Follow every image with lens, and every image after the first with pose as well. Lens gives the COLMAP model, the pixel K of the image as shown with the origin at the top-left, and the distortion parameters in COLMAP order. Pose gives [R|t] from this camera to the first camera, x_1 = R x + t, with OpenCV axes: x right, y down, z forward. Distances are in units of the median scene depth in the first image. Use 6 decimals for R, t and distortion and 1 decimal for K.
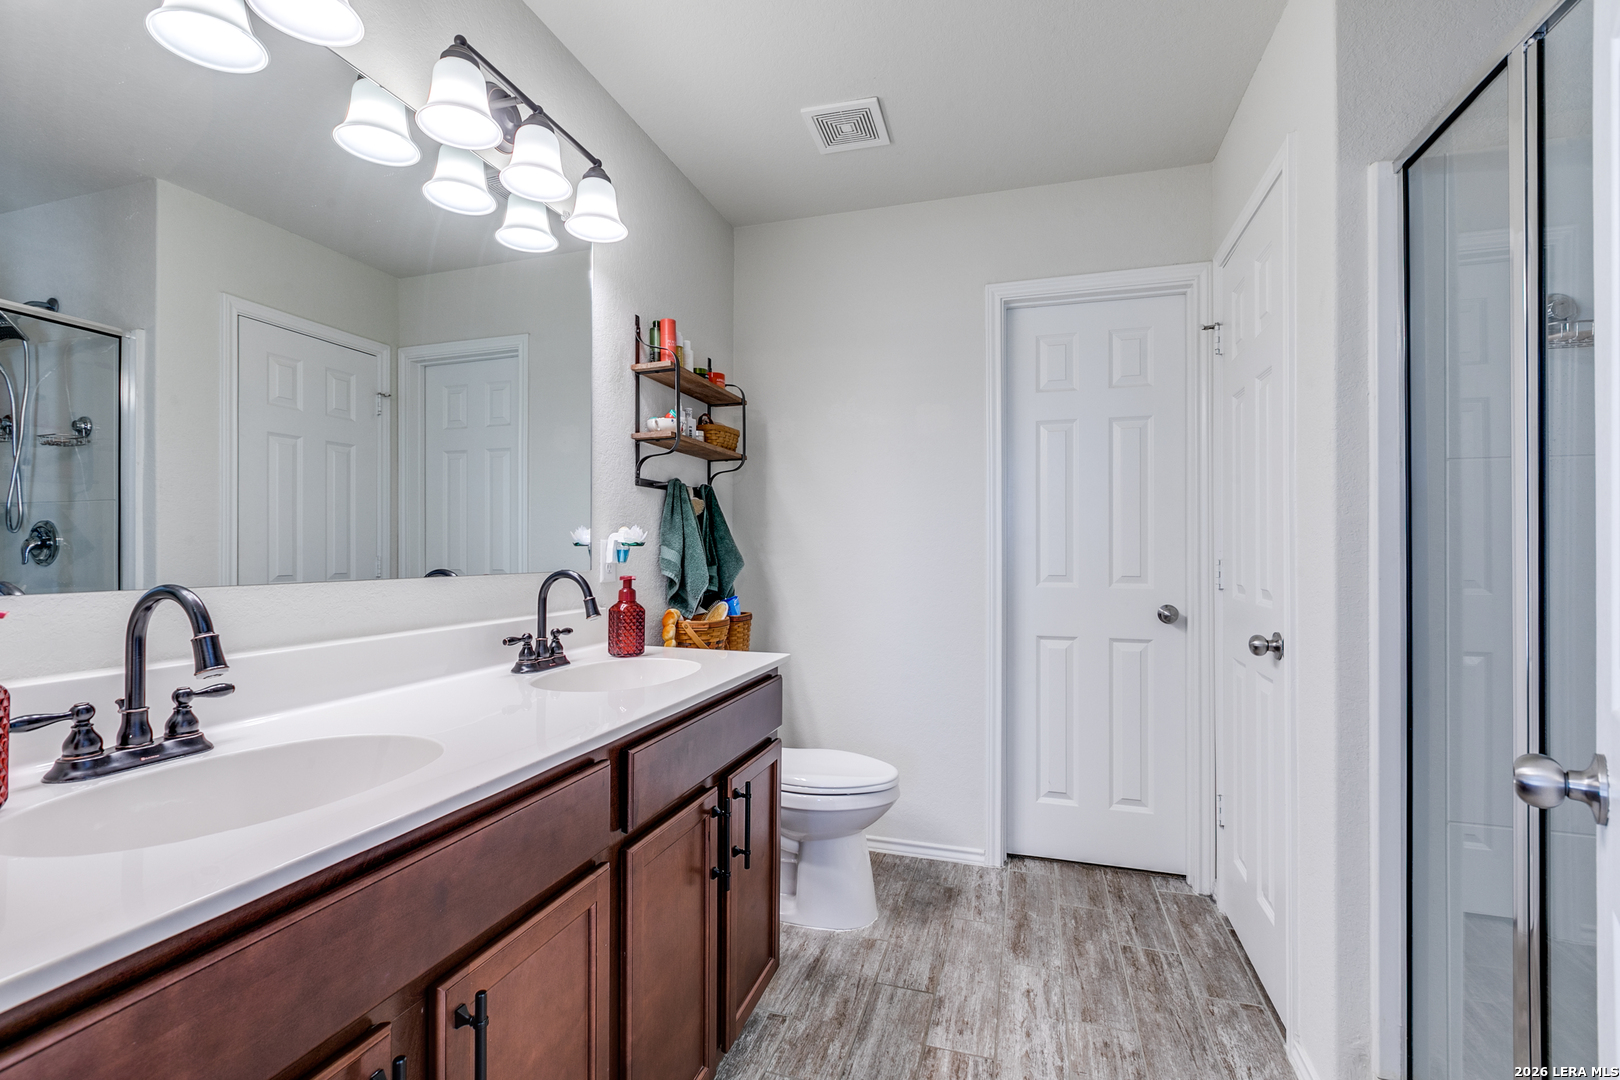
lens RADIAL K [[721.1, 0, 810.6], [0, 721.1, 542.4], [0, 0, 1]] dist [0.002209, -0.000654]
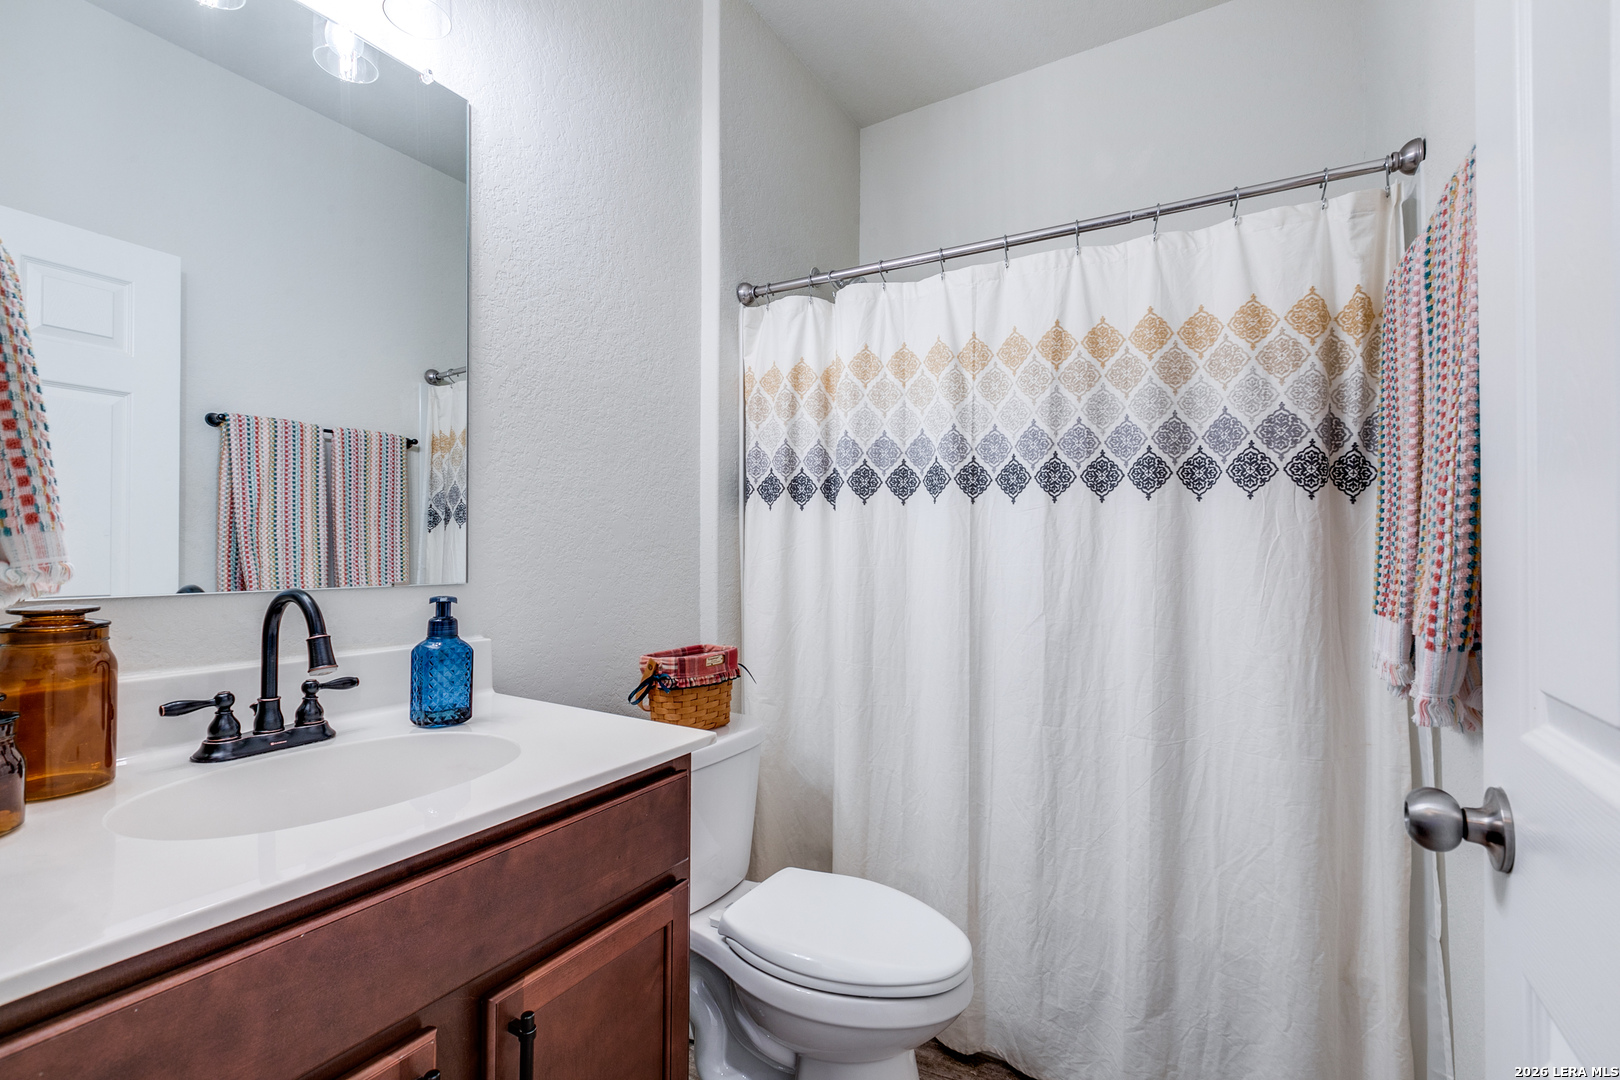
lens RADIAL K [[721.1, 0, 747.6], [0, 721.1, 551.4], [0, 0, 1]] dist [0.002209, -0.000654]
pose [[0.966736, -0.001583, -0.255772, 0.092820], [0.003577, 0.999967, 0.007333, -0.005100], [0.255752, -0.008004, 0.966709, 0.134831]]
